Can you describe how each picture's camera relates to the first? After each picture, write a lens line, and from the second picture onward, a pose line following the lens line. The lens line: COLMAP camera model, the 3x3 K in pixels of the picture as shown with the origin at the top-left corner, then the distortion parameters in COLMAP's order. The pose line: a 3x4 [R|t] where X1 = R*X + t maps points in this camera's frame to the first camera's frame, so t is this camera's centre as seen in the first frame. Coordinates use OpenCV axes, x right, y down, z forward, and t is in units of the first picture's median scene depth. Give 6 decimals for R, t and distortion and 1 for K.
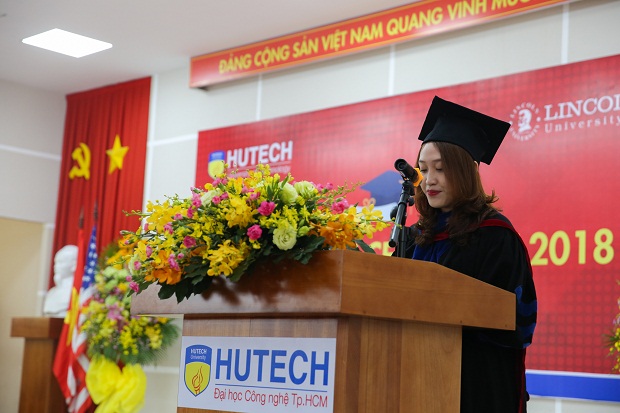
lens RADIAL K [[1154.4, 0, 310.0], [0, 1154.4, 206.5], [0, 0, 1]] dist [0.194506, 0.002389]
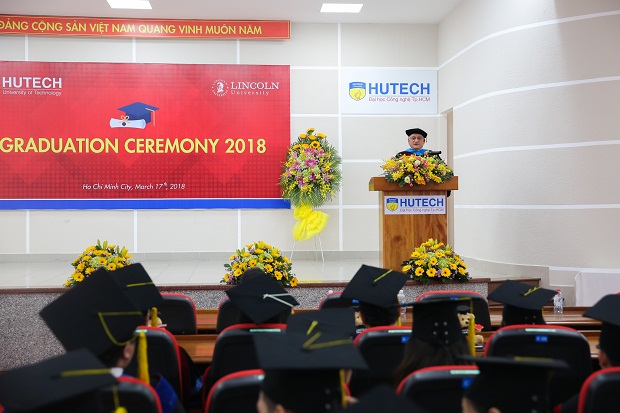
lens RADIAL K [[962.1, 0, 310.0], [0, 962.1, 206.5], [0, 0, 1]] dist [0.135673, 0.120672]
pose [[0.617413, -0.056452, 0.784611, -1.041156], [-0.072895, 0.989024, 0.128521, -0.087414], [-0.783254, -0.136545, 0.606522, -0.254626]]
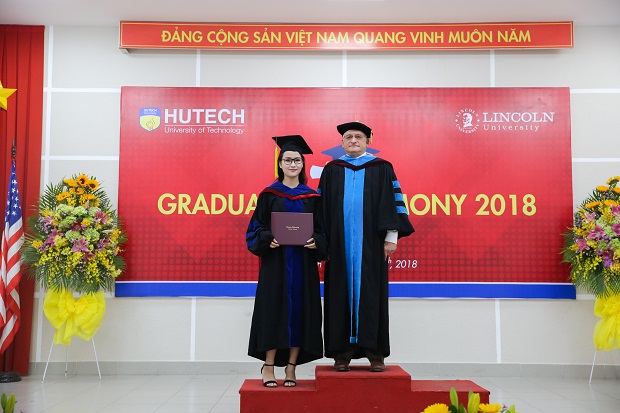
lens RADIAL K [[867.4, 0, 310.0], [0, 867.4, 206.5], [0, 0, 1]] dist [0.093860, 0.023356]
pose [[0.690389, 0.021964, 0.723105, -0.695807], [-0.067931, 0.997091, 0.034570, 0.012277], [-0.720242, -0.072988, 0.689873, 0.312455]]
